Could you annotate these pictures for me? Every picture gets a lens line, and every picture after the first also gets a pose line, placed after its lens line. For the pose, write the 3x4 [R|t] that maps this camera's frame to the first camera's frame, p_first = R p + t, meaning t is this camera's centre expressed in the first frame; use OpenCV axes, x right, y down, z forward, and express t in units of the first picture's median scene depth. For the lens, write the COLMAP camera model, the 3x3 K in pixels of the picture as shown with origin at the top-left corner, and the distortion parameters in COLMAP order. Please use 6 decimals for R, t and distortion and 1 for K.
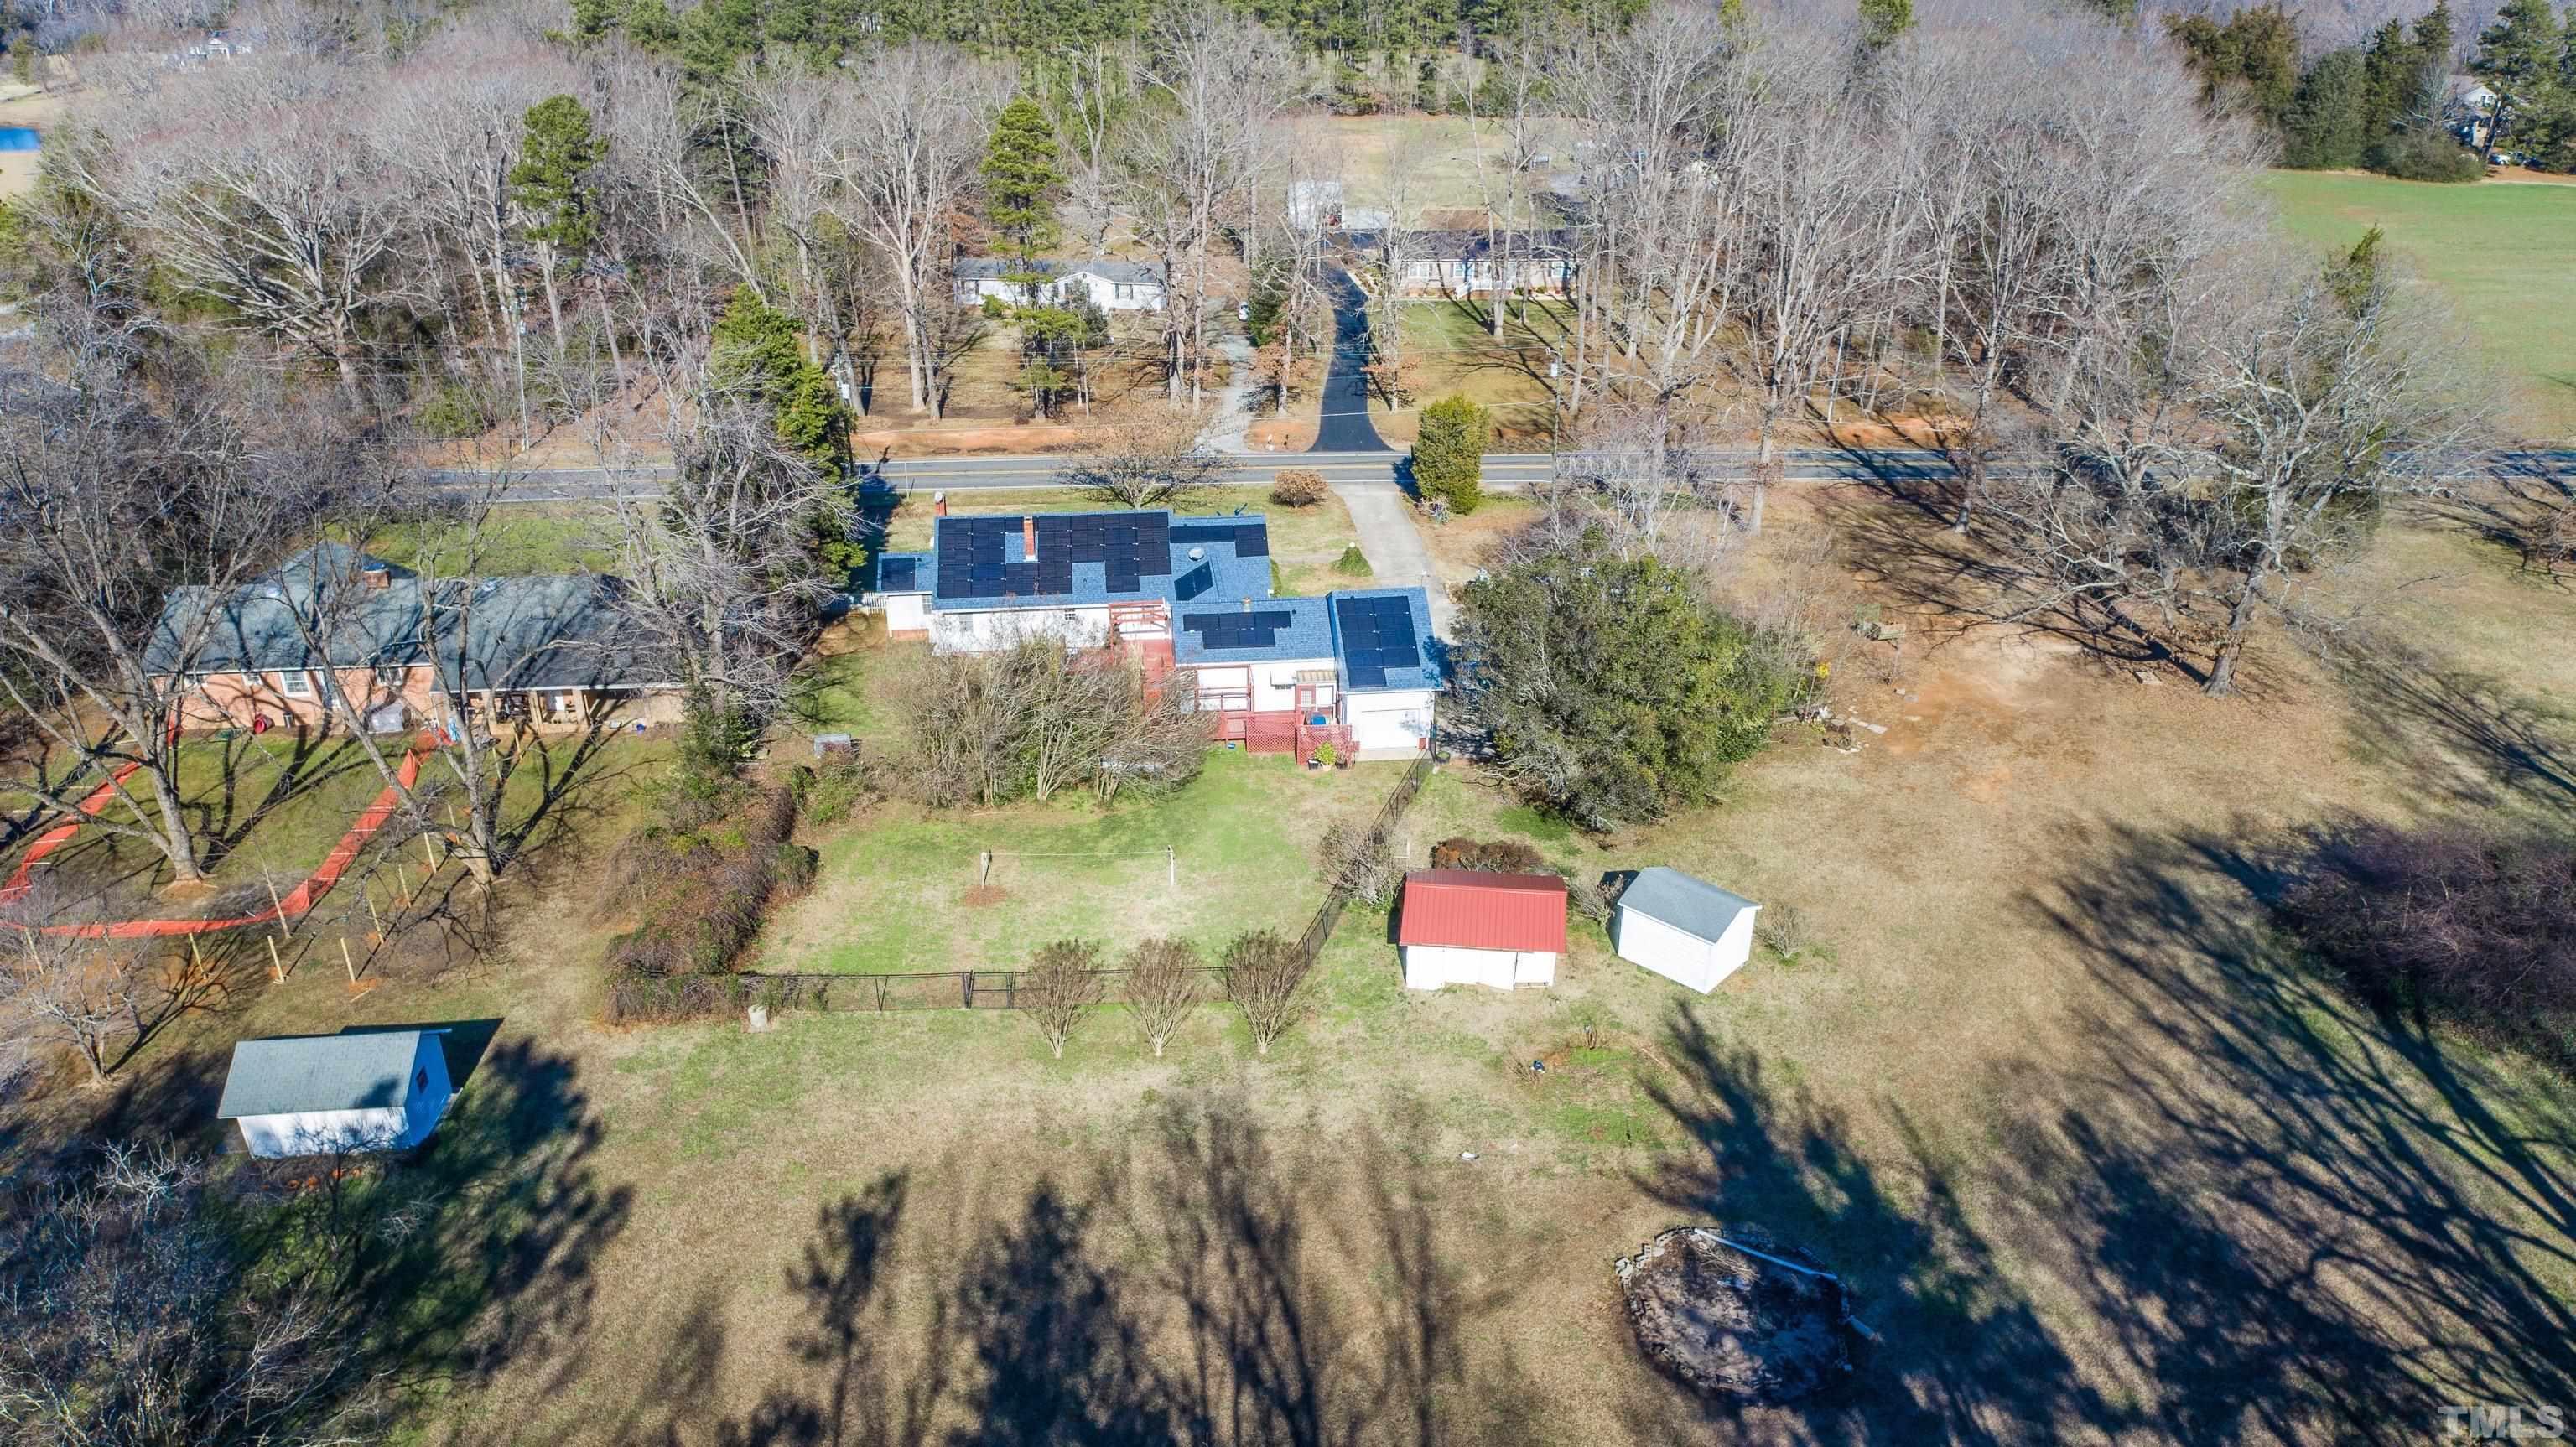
lens RADIAL K [[1741.9, 0, 1288.0], [0, 1741.9, 723.5], [0, 0, 1]] dist [-0.016302, 0.020907]
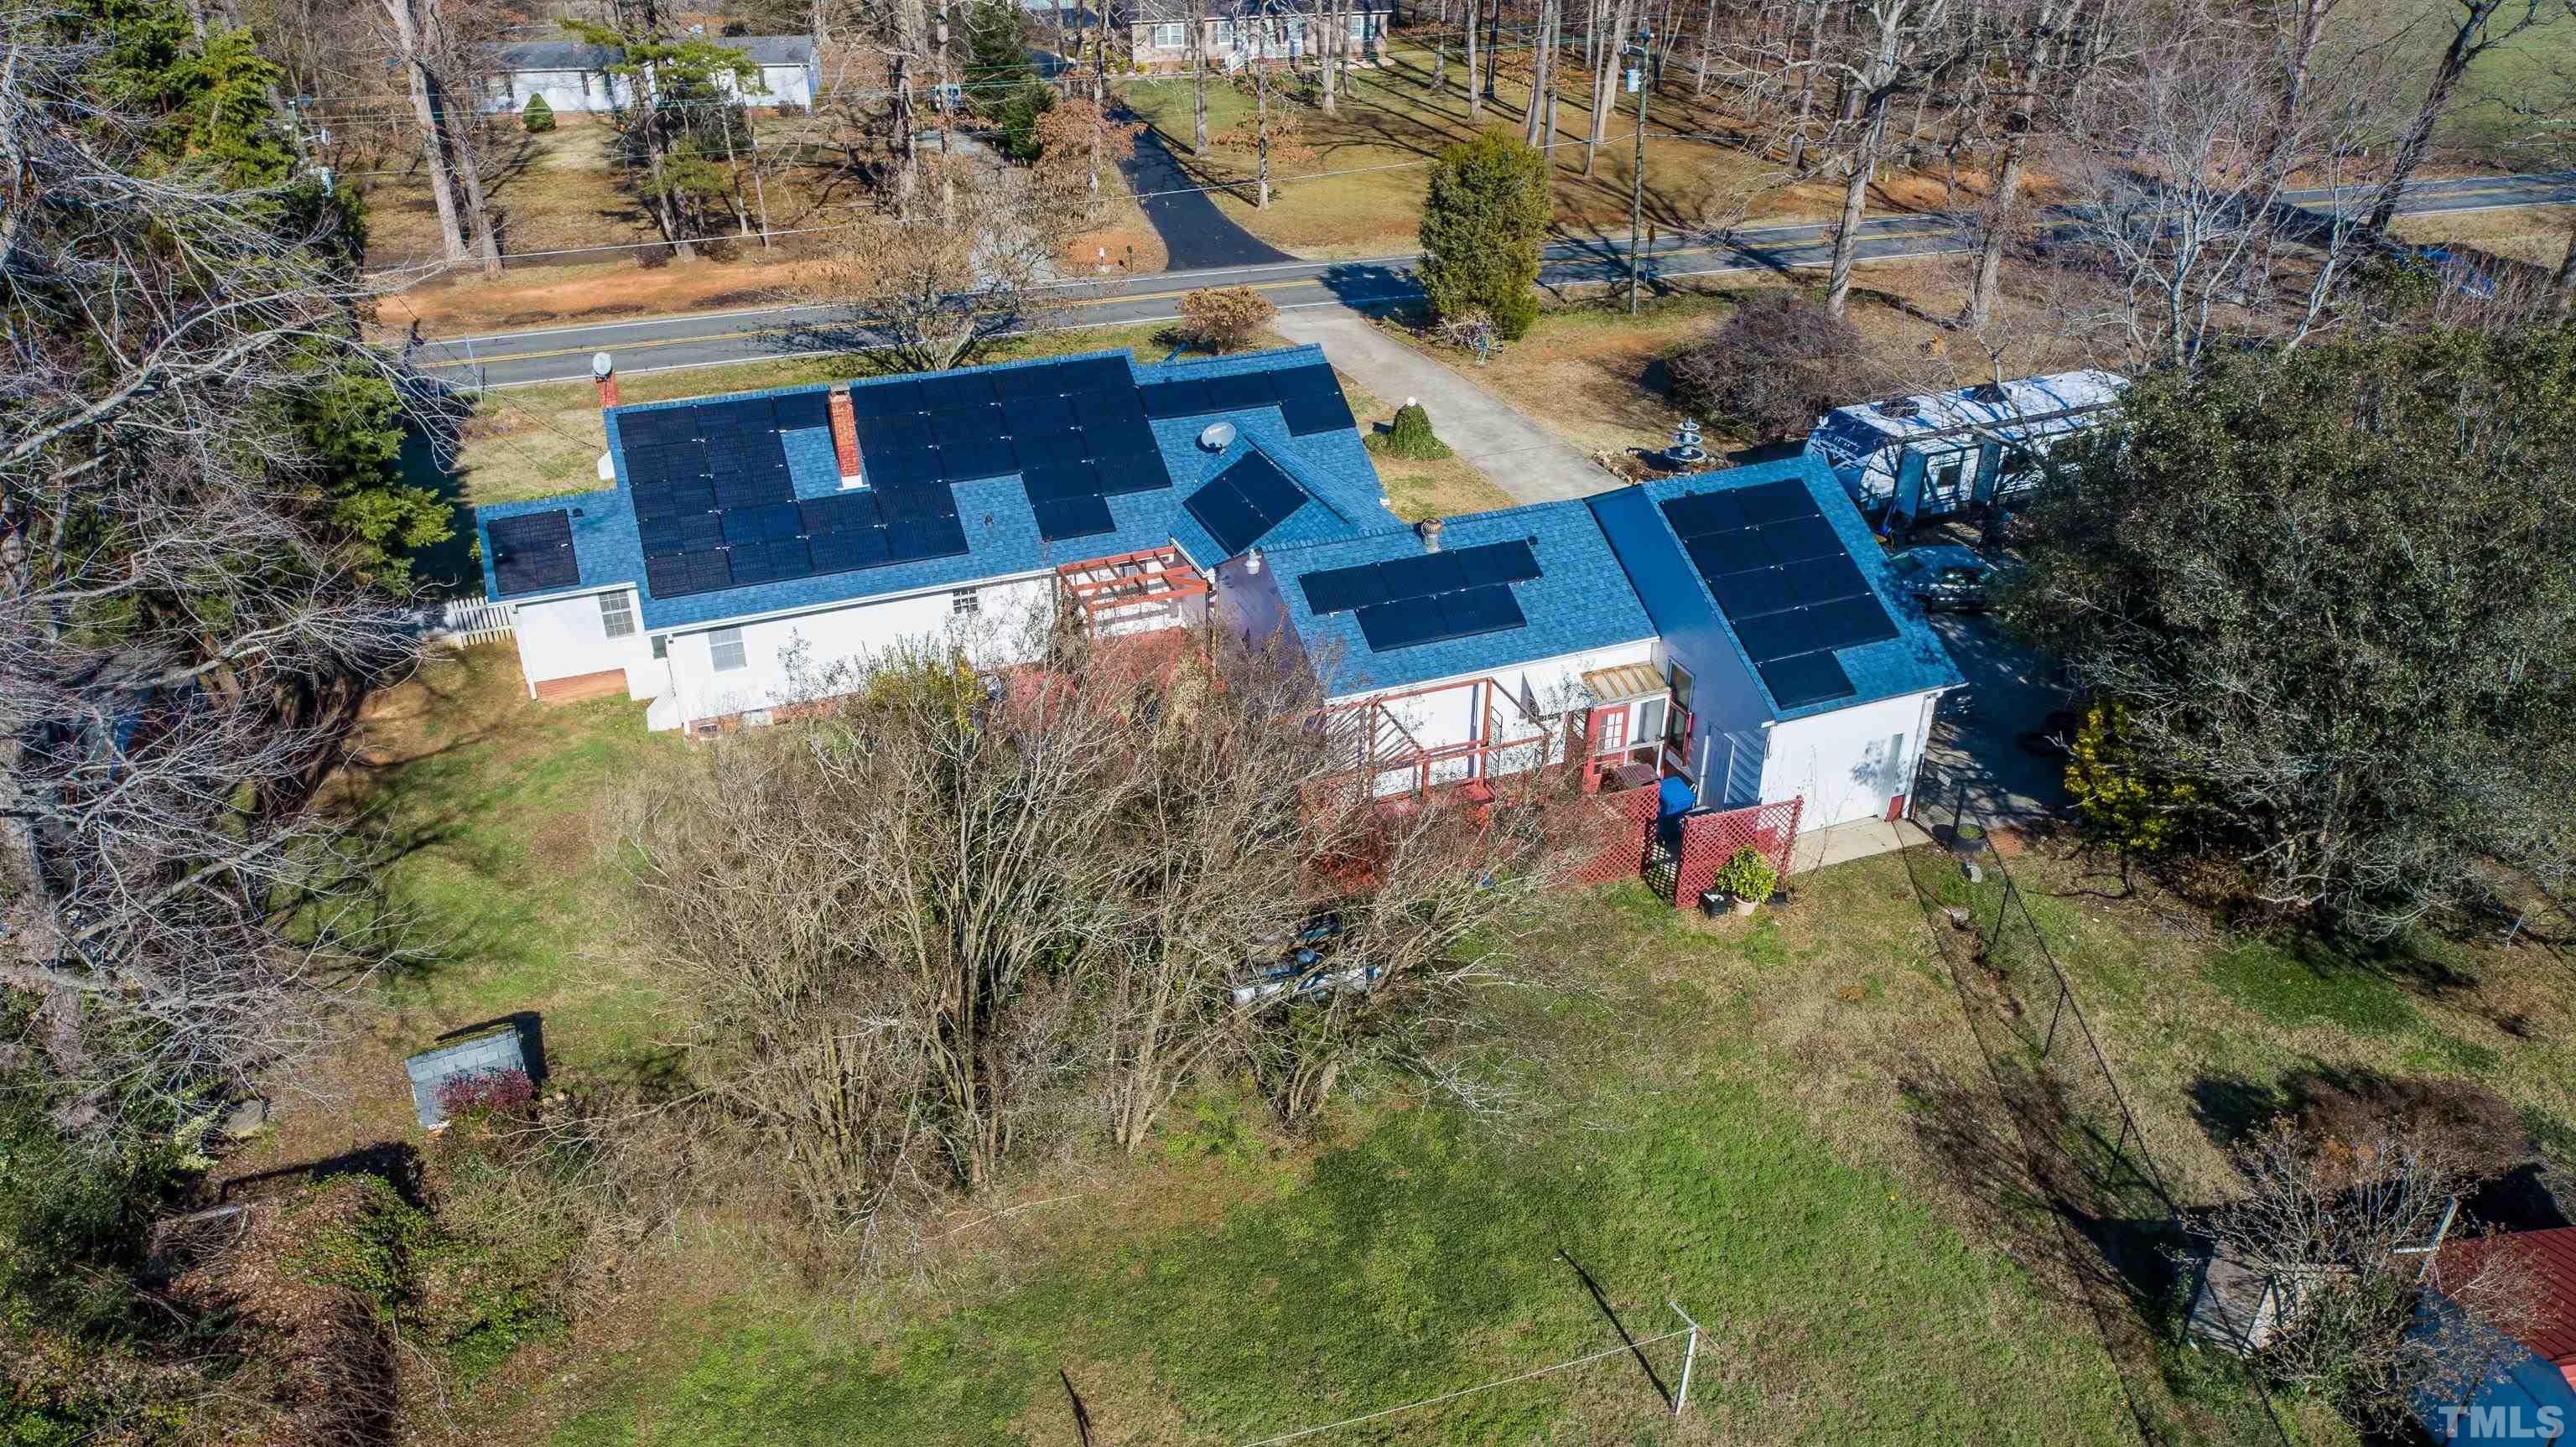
lens RADIAL K [[1741.9, 0, 1288.0], [0, 1741.9, 723.5], [0, 0, 1]] dist [-0.016302, 0.020907]
pose [[0.963076, -0.132339, 0.234460, -0.163099], [0.118532, 0.990329, 0.072095, -0.056956], [-0.241733, -0.041642, 0.969449, 0.581521]]
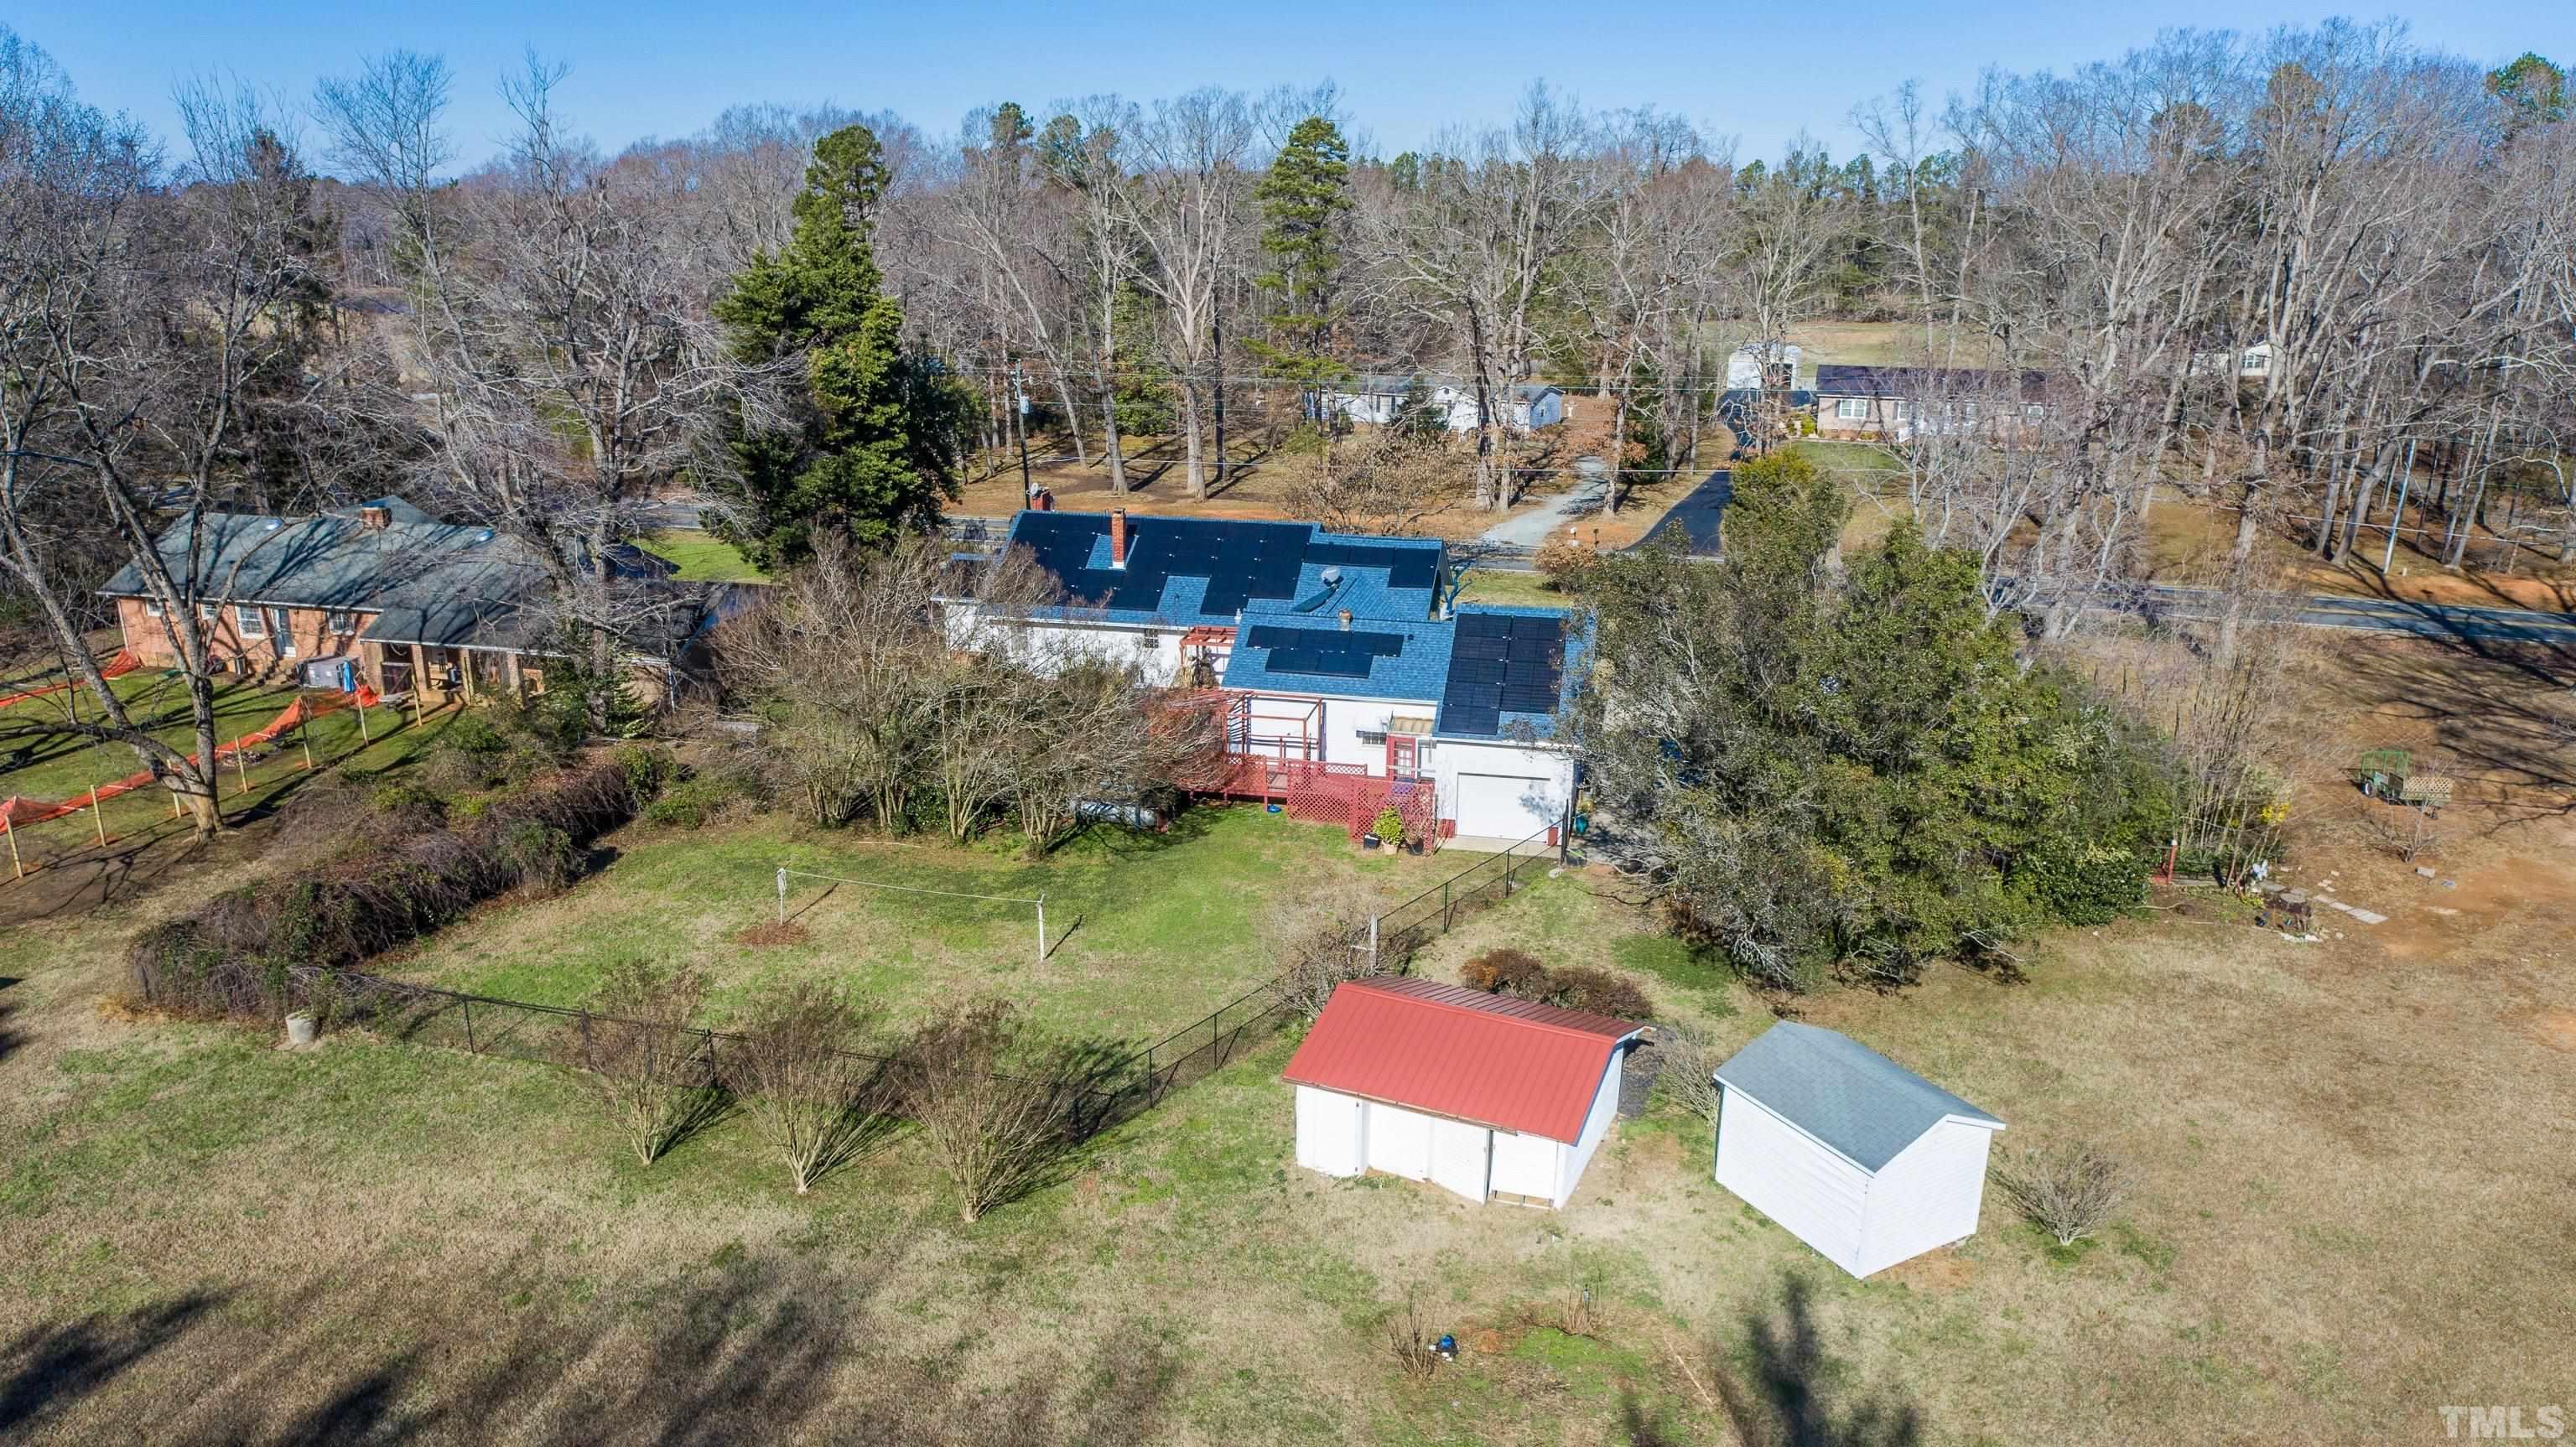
lens RADIAL K [[1741.9, 0, 1288.0], [0, 1741.9, 723.5], [0, 0, 1]] dist [-0.016302, 0.020907]
pose [[0.949557, 0.094305, -0.299080, 0.164133], [-0.139321, 0.981286, -0.132918, 0.066229], [0.280949, 0.167881, 0.944925, 0.342061]]
